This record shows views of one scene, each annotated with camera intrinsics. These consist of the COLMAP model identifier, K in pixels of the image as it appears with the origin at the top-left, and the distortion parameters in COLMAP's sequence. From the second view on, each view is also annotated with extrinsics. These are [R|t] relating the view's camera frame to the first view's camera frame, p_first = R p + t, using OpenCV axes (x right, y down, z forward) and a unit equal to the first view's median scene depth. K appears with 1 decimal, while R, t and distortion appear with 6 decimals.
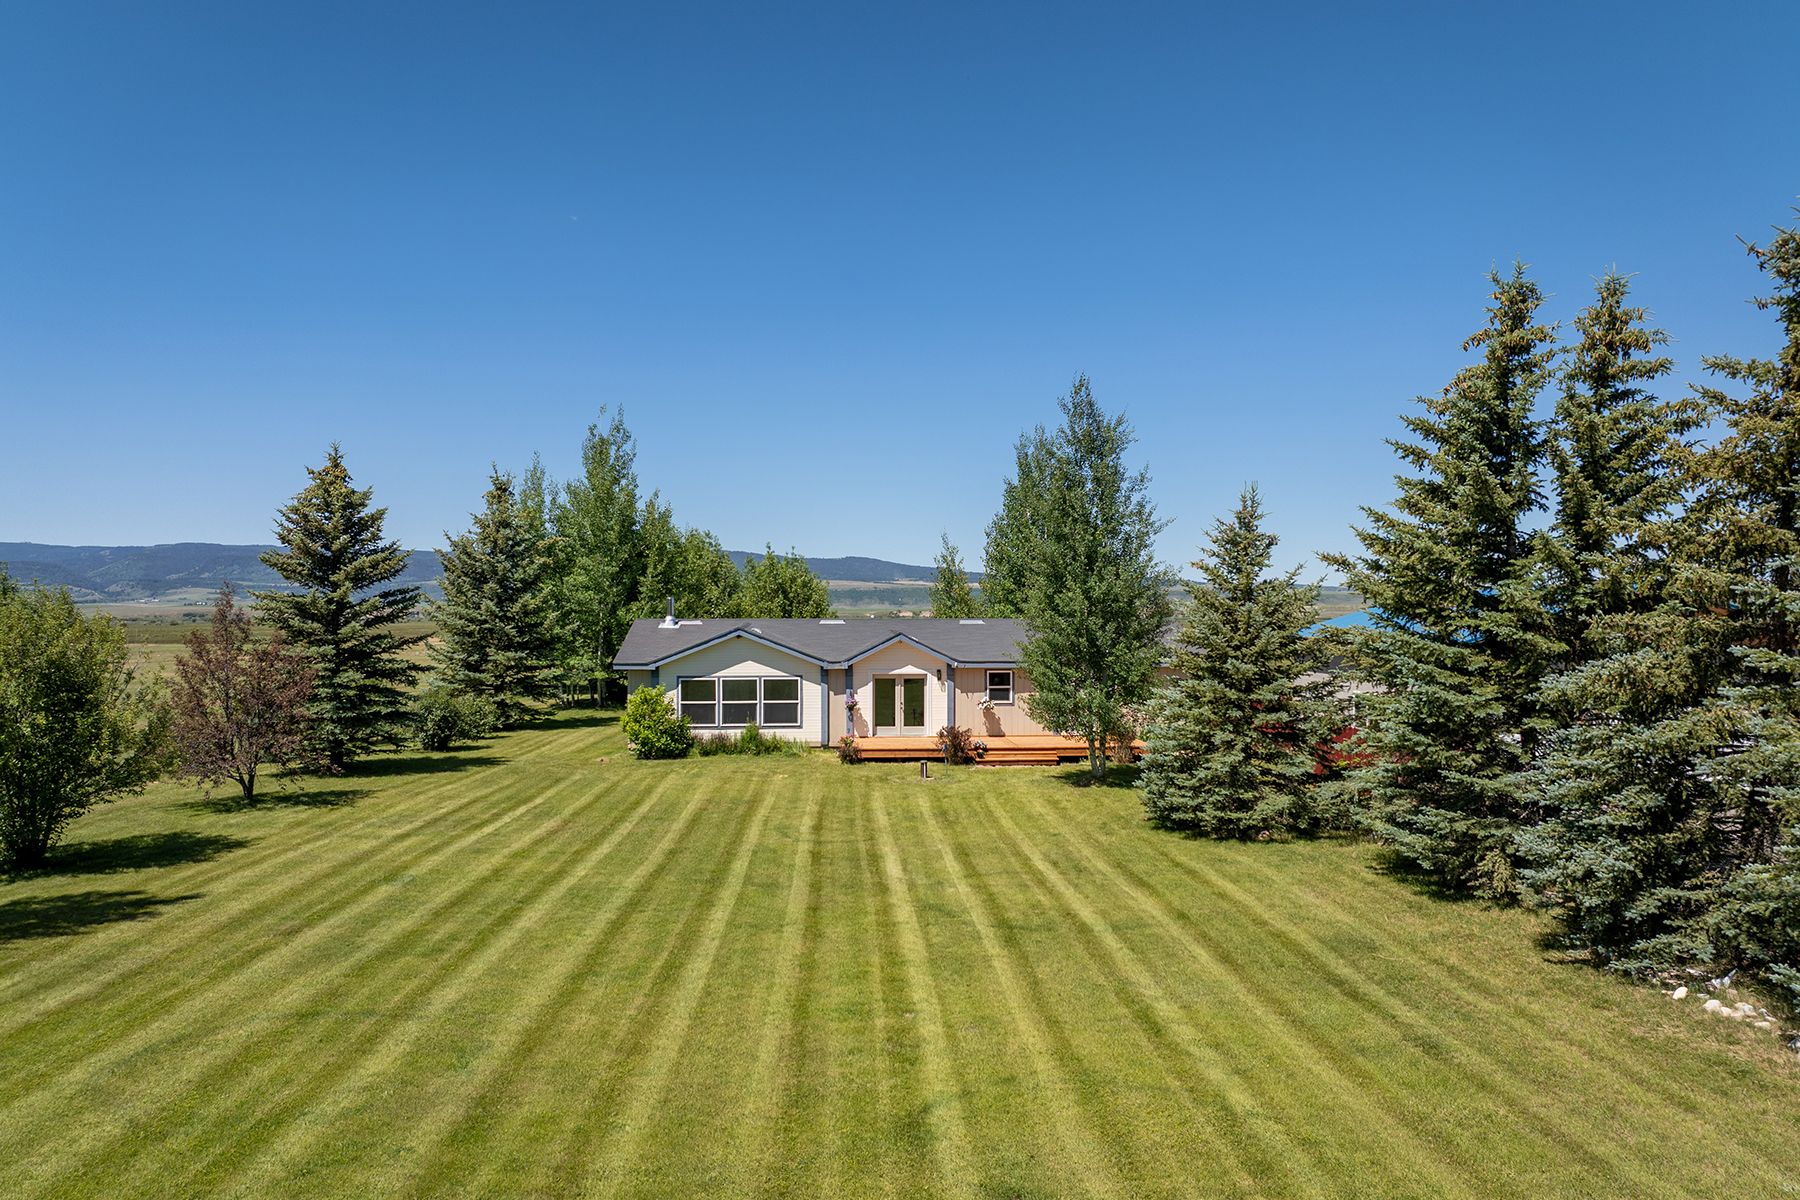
lens RADIAL K [[1252.2, 0, 900.0], [0, 1252.2, 600.0], [0, 0, 1]] dist [-0.042291, -0.000201]
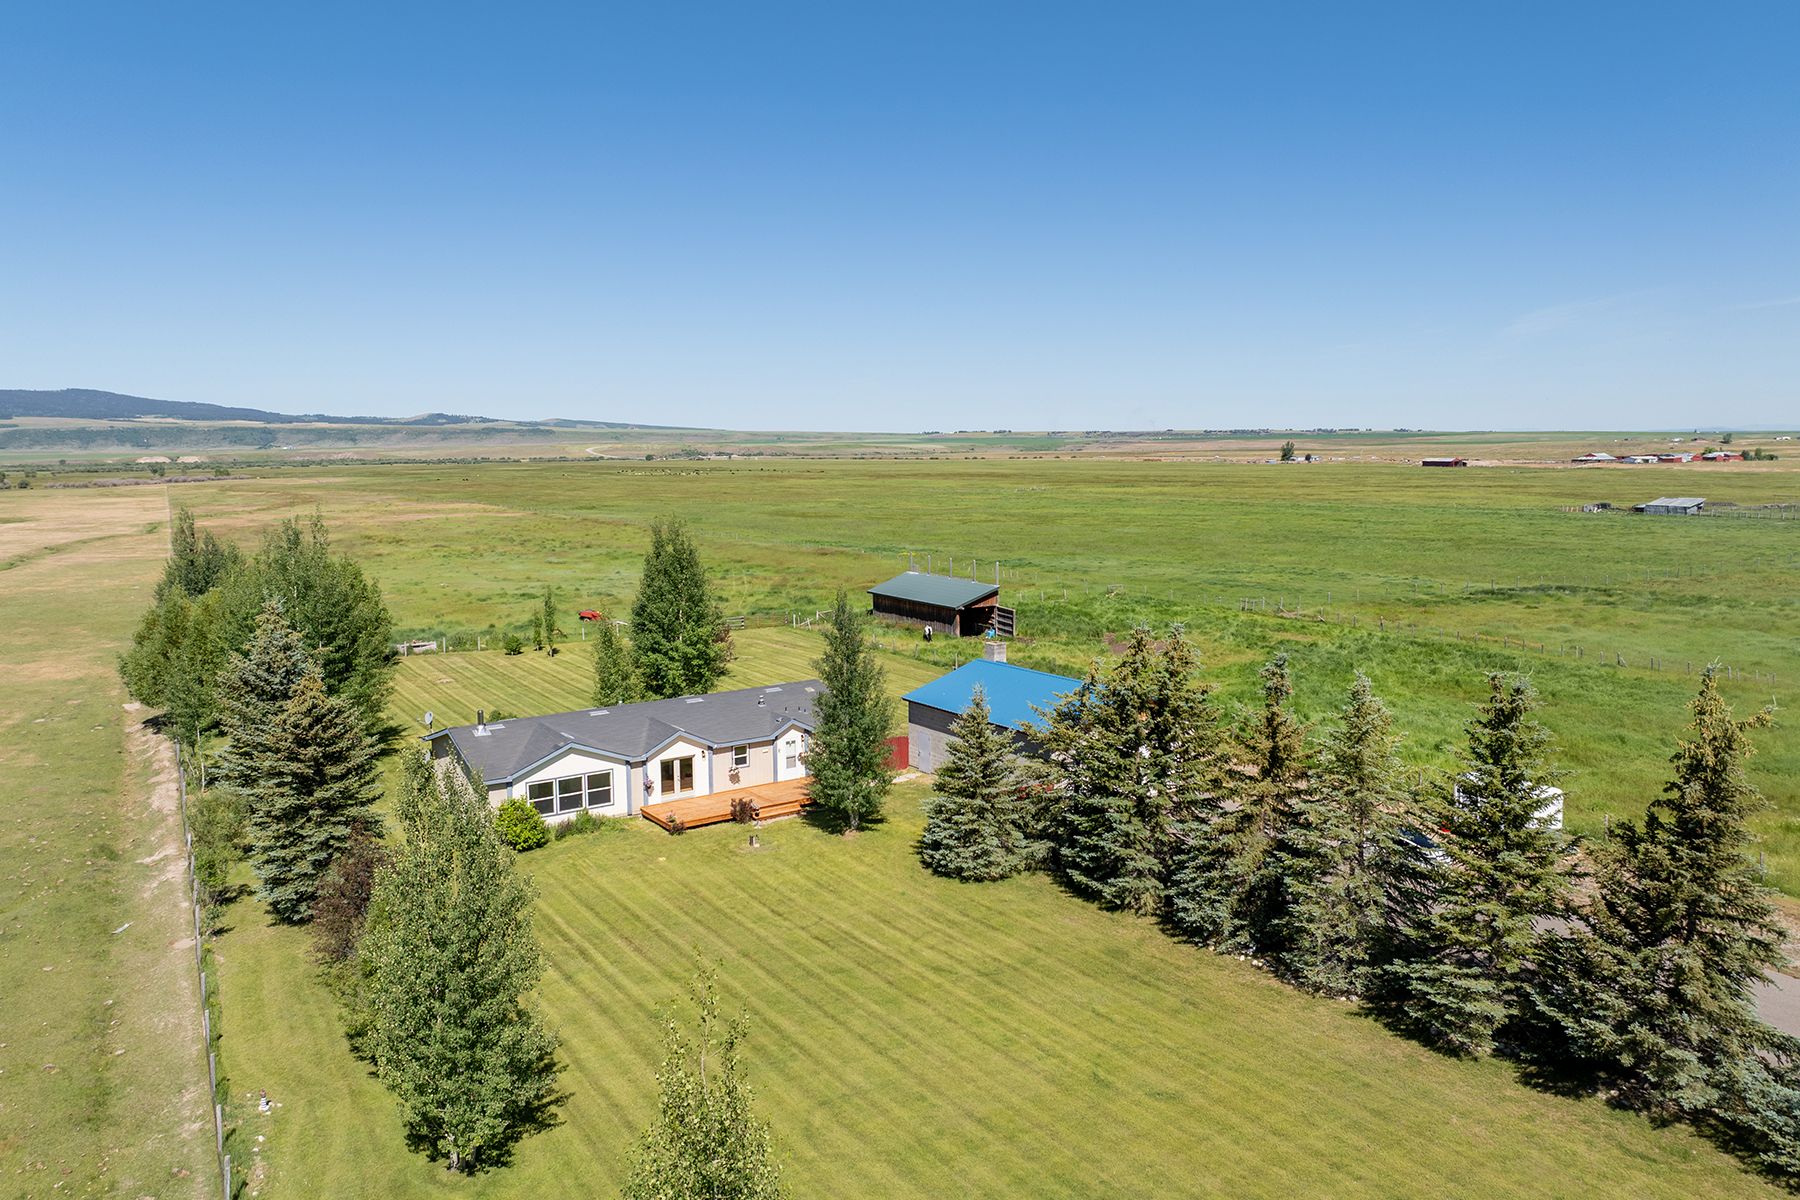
lens RADIAL K [[1252.2, 0, 900.0], [0, 1252.2, 600.0], [0, 0, 1]] dist [-0.042291, -0.000201]
pose [[0.851473, -0.069173, 0.519816, -0.515316], [-0.000031, 0.991255, 0.131958, -0.308262], [-0.524398, -0.112375, 0.844025, -0.315414]]
